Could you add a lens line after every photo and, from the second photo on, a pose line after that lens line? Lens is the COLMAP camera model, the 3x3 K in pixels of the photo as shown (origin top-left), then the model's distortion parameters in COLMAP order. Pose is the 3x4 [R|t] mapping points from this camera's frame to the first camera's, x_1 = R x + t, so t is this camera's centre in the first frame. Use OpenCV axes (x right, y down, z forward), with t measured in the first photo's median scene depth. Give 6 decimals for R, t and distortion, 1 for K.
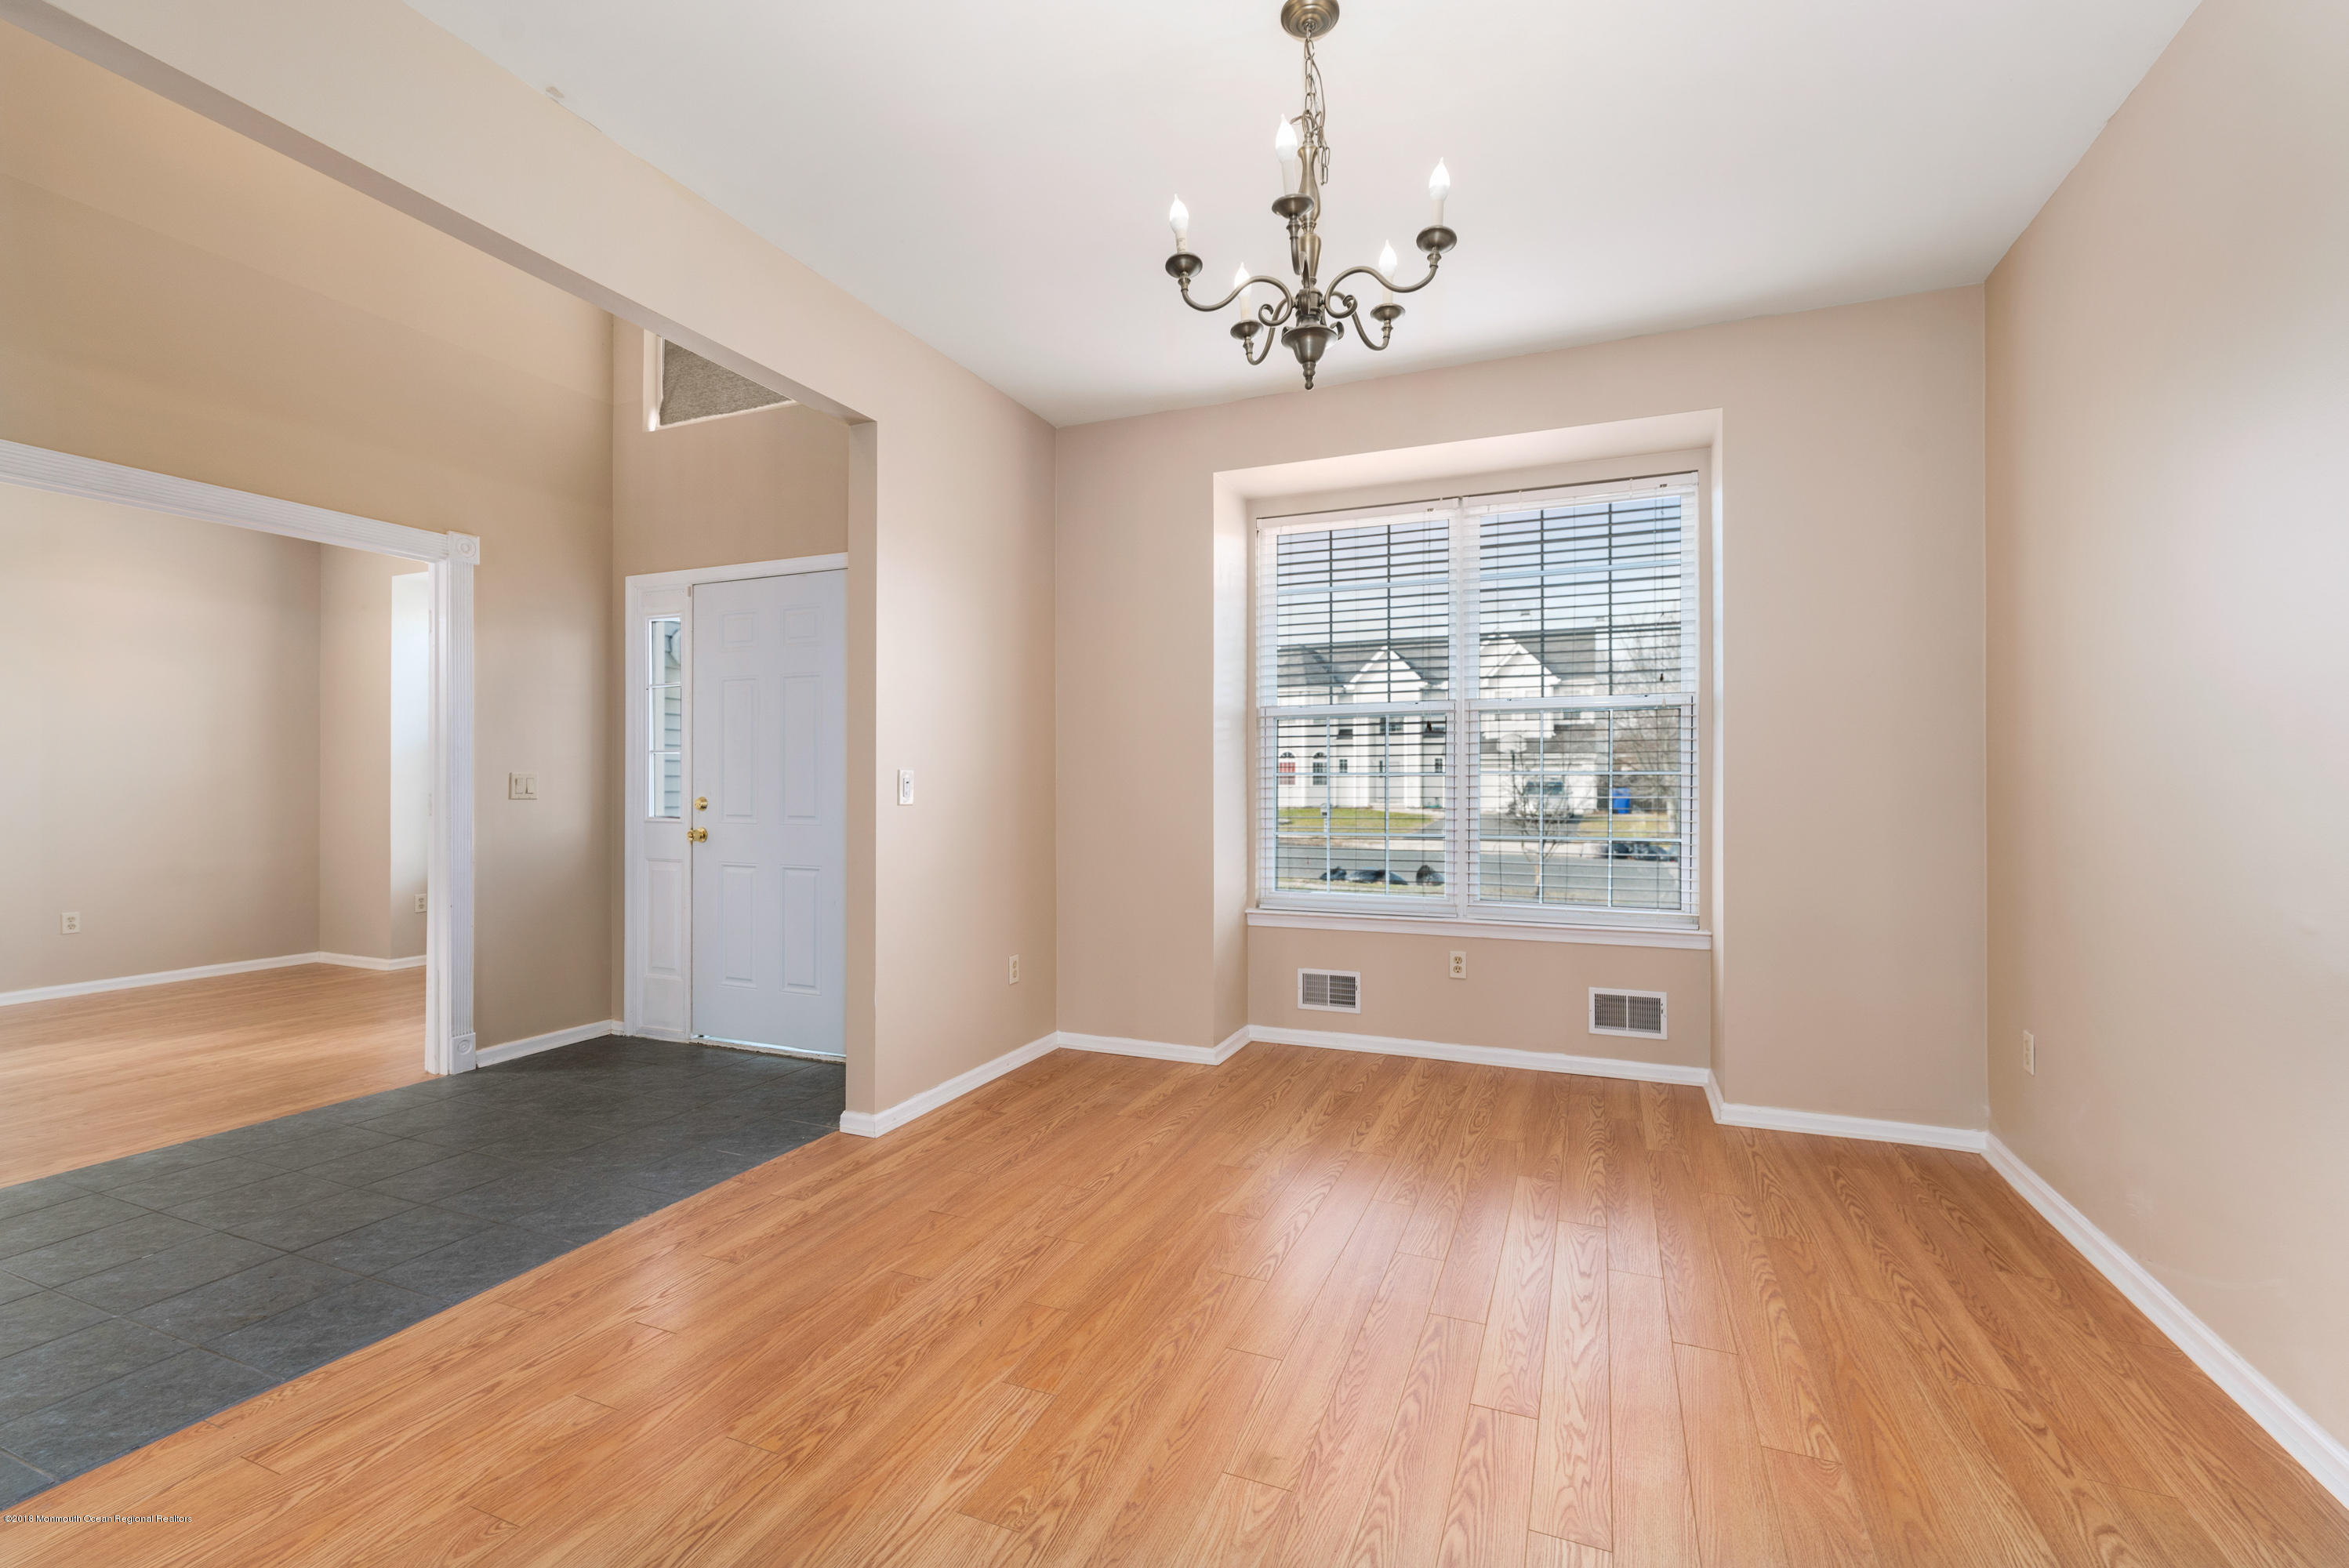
lens RADIAL K [[940.0, 0, 1238.8], [0, 940.0, 785.3], [0, 0, 1]] dist [-0.000490, 0.000324]
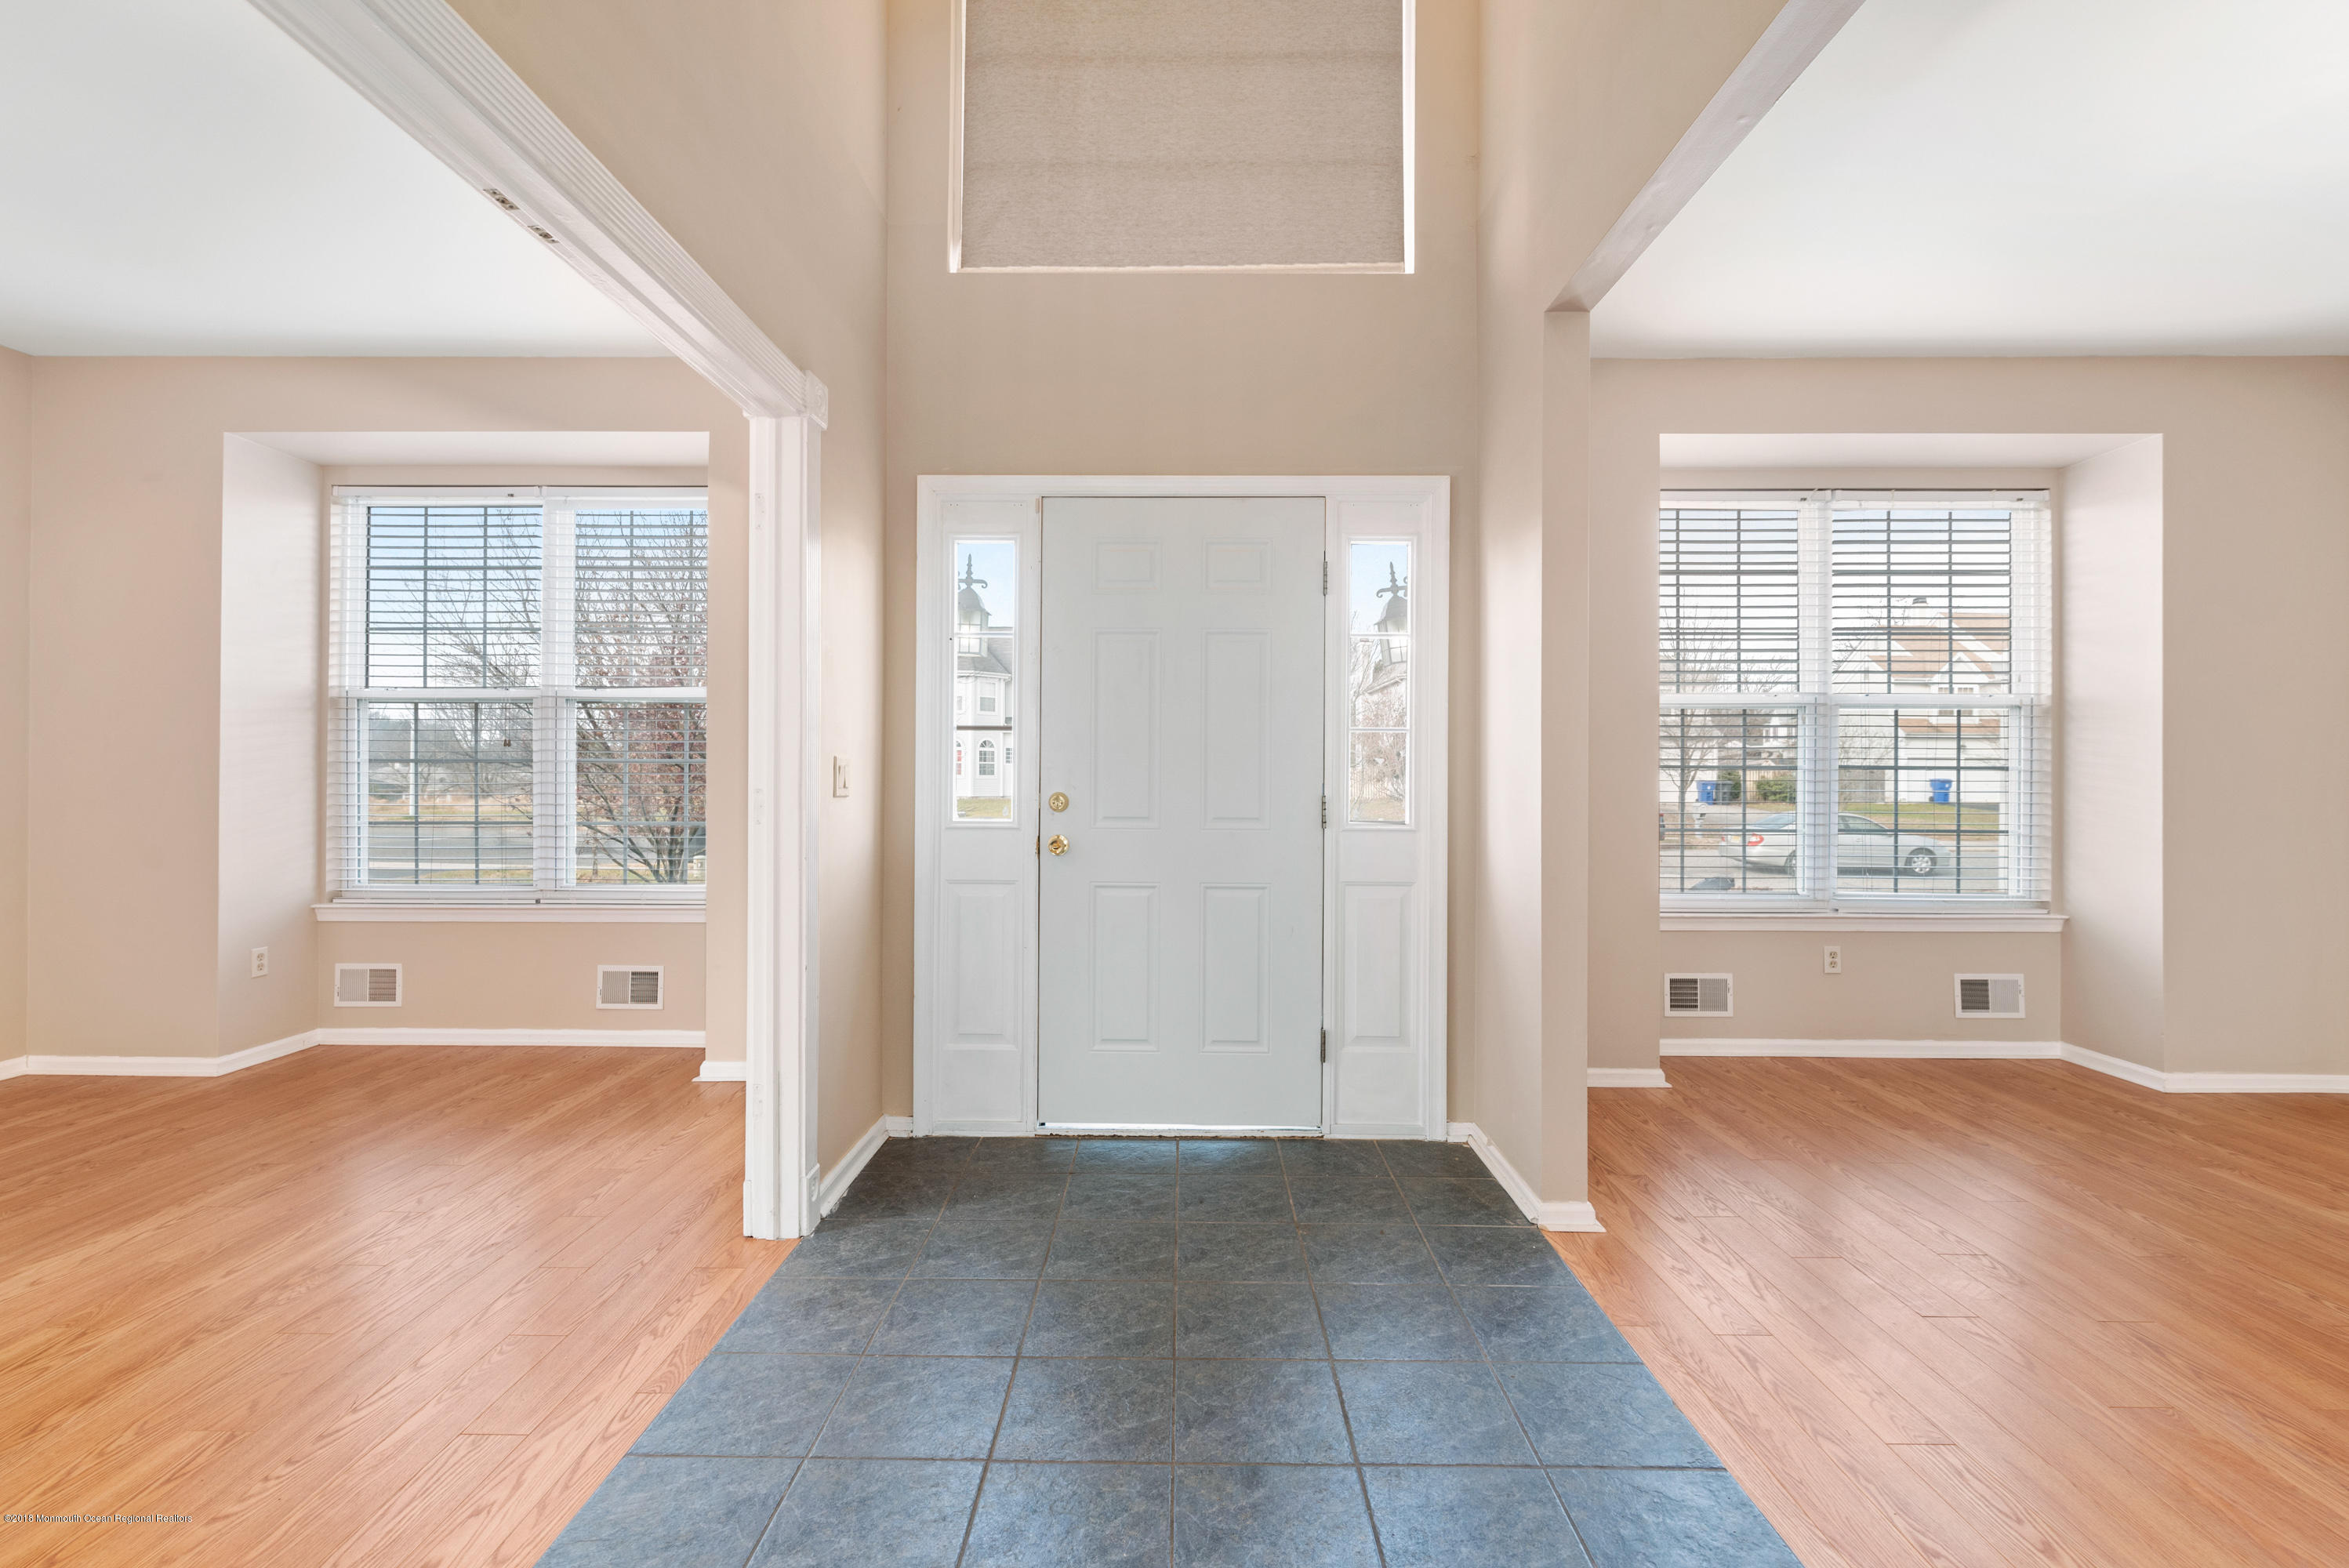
lens RADIAL K [[940.0, 0, 1159.0], [0, 940.0, 777.8], [0, 0, 1]] dist [-0.000490, 0.000324]
pose [[0.939727, 0.003891, 0.341903, -0.779009], [-0.002797, 0.999989, -0.003693, 0.004098], [-0.341914, 0.002514, 0.939728, 0.309640]]
